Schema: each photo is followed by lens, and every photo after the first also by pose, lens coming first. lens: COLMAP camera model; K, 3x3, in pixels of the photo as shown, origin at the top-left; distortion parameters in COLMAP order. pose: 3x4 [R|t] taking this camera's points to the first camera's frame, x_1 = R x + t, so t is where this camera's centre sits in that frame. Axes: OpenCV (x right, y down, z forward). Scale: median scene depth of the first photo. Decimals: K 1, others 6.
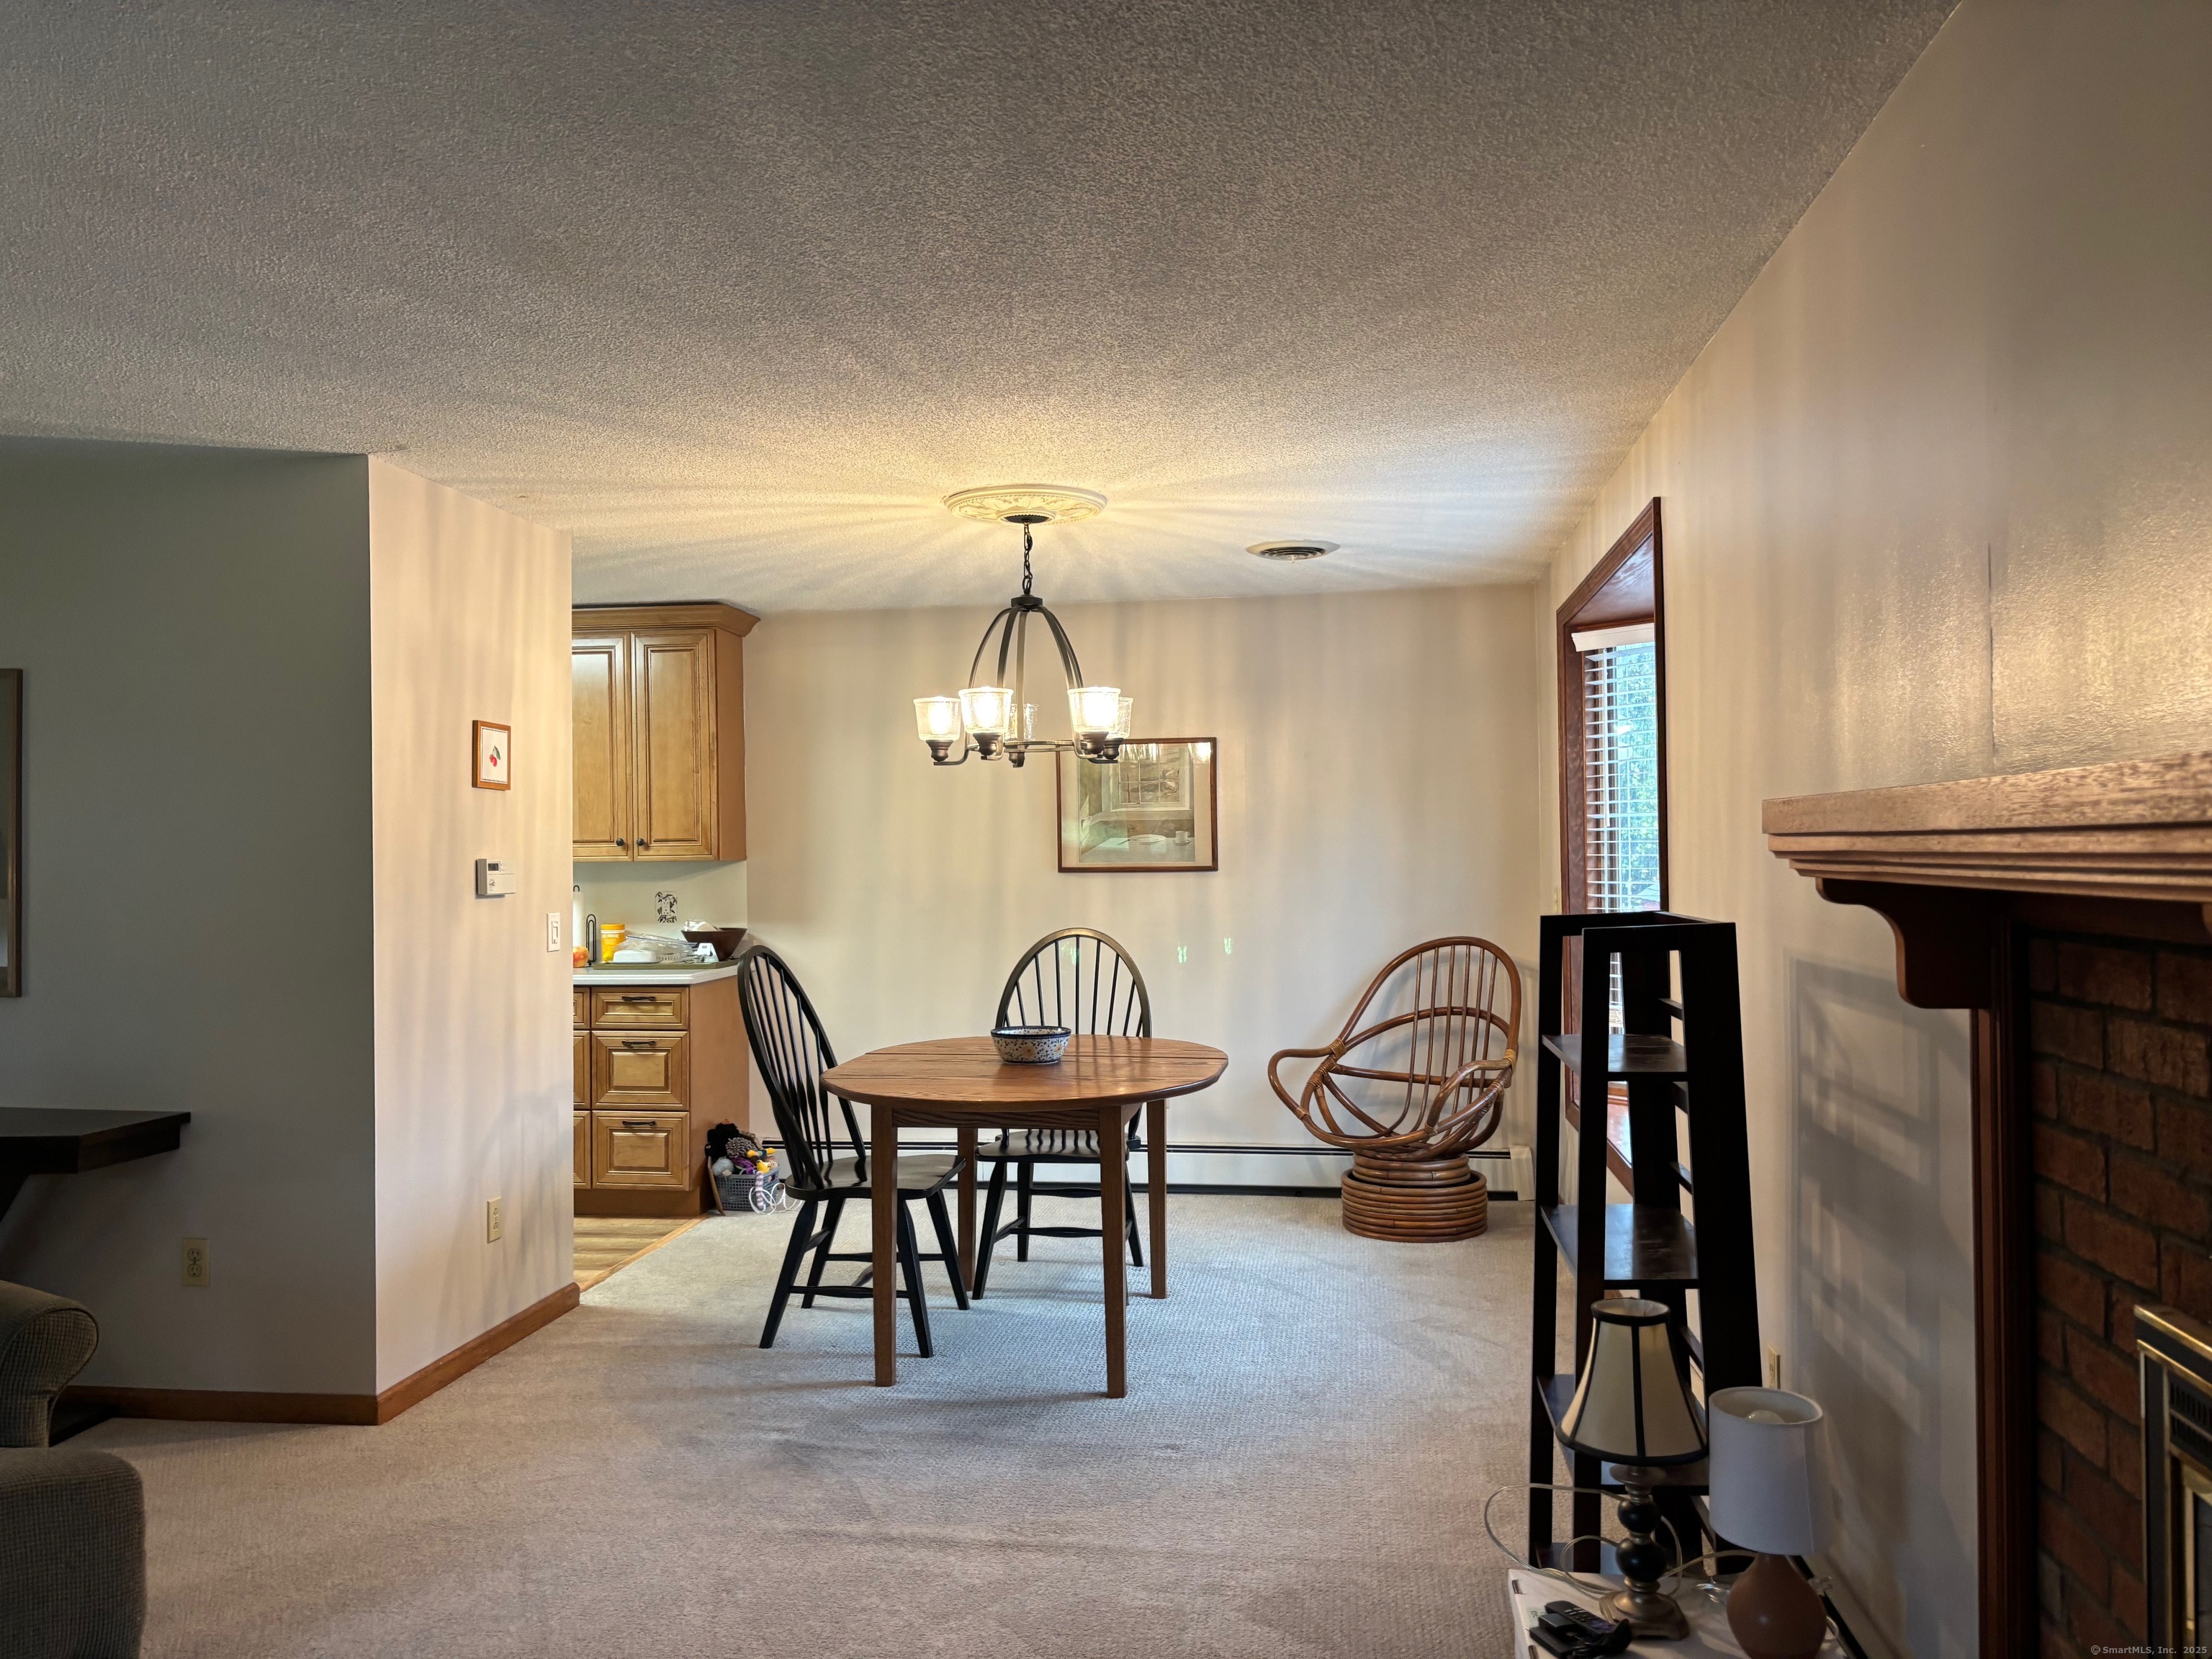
lens RADIAL K [[1670.1, 0, 1091.7], [0, 1670.1, 845.7], [0, 0, 1]] dist [0.044881, -0.043686]
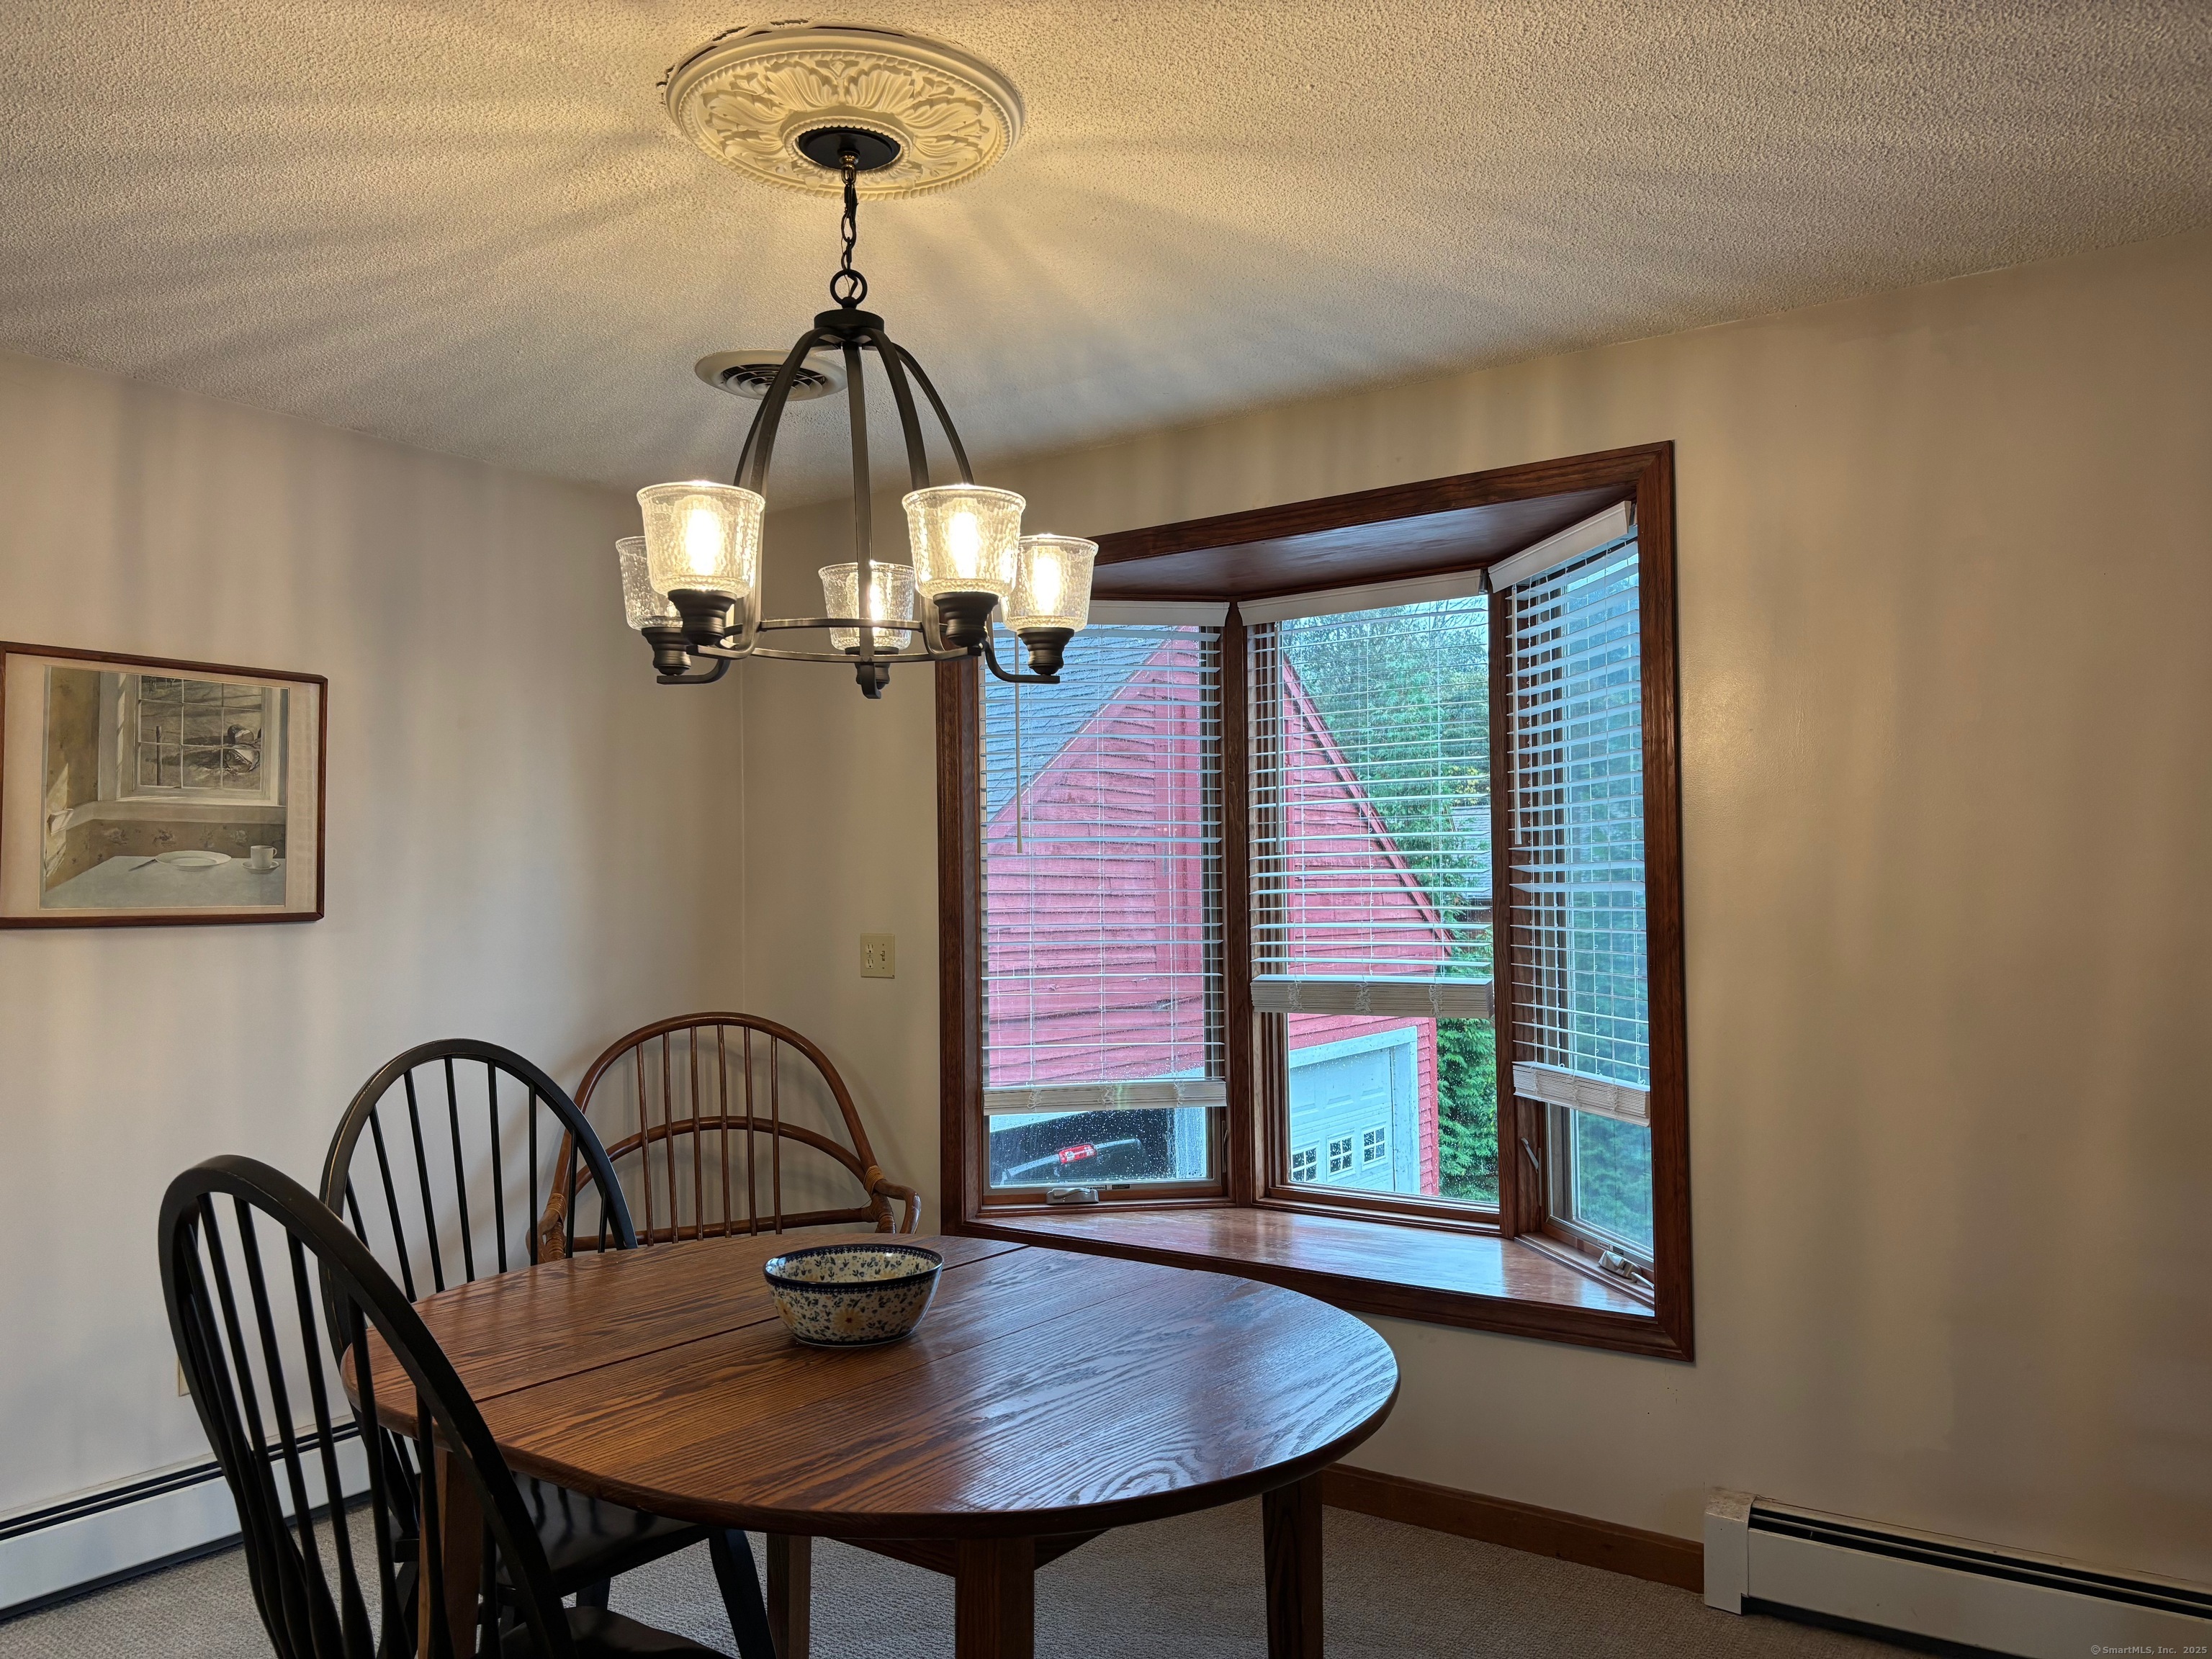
lens RADIAL K [[1670.1, 0, 1098.6], [0, 1670.1, 838.1], [0, 0, 1]] dist [0.044881, -0.043686]
pose [[0.446309, 0.040150, 0.893978, -0.299754], [-0.004041, 0.999073, -0.042853, 0.010277], [-0.894870, 0.015513, 0.446057, 0.531475]]
